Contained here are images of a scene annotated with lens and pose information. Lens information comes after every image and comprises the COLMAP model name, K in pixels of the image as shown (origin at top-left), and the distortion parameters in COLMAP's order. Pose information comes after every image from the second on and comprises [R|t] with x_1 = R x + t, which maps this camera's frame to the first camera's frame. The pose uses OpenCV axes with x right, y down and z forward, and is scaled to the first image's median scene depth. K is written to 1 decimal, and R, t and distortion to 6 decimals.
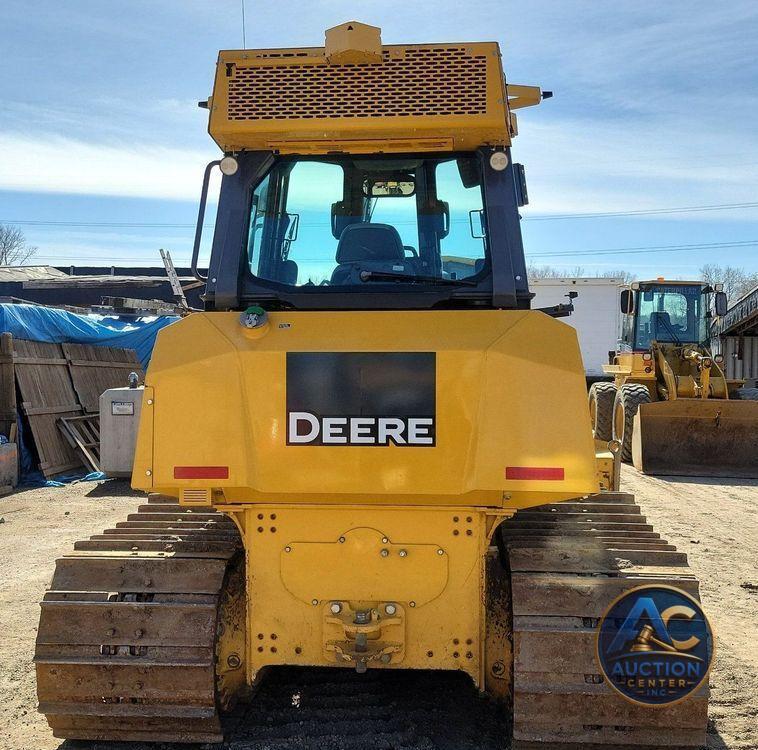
lens RADIAL K [[1002.4, 0, 363.3], [0, 1002.4, 374.0], [0, 0, 1]] dist [0.024735, 0.000000]
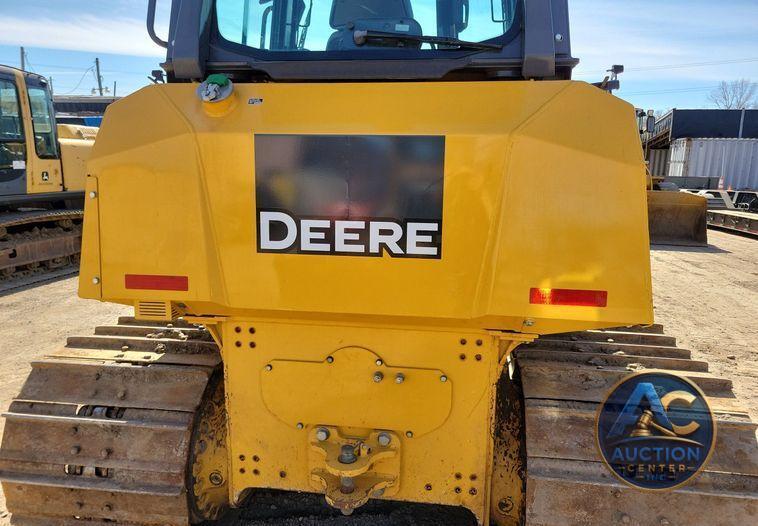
lens RADIAL K [[574.7, 0, 383.2], [0, 574.7, 276.4], [0, 0, 1]] dist [0.048588, -0.025113]
pose [[0.998764, 0.021100, -0.044996, 0.045669], [-0.012620, 0.983398, 0.181020, 0.004428], [0.048069, -0.180229, 0.982450, 0.529566]]
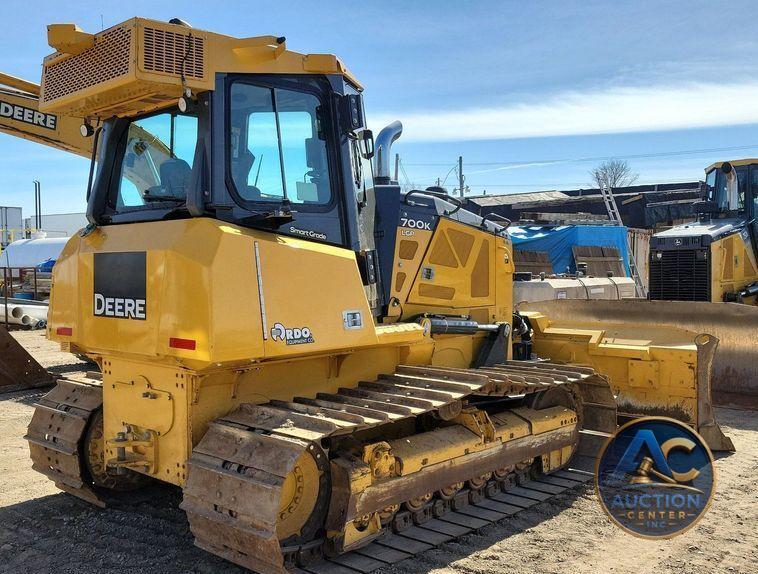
lens RADIAL K [[752.0, 0, 358.3], [0, 752.0, 299.3], [0, 0, 1]] dist [0.007470, 0.000000]
pose [[0.788121, 0.022132, -0.615122, 0.899224], [0.000440, 0.999333, 0.036520, 0.005878], [0.615520, -0.029053, 0.787585, 0.354412]]
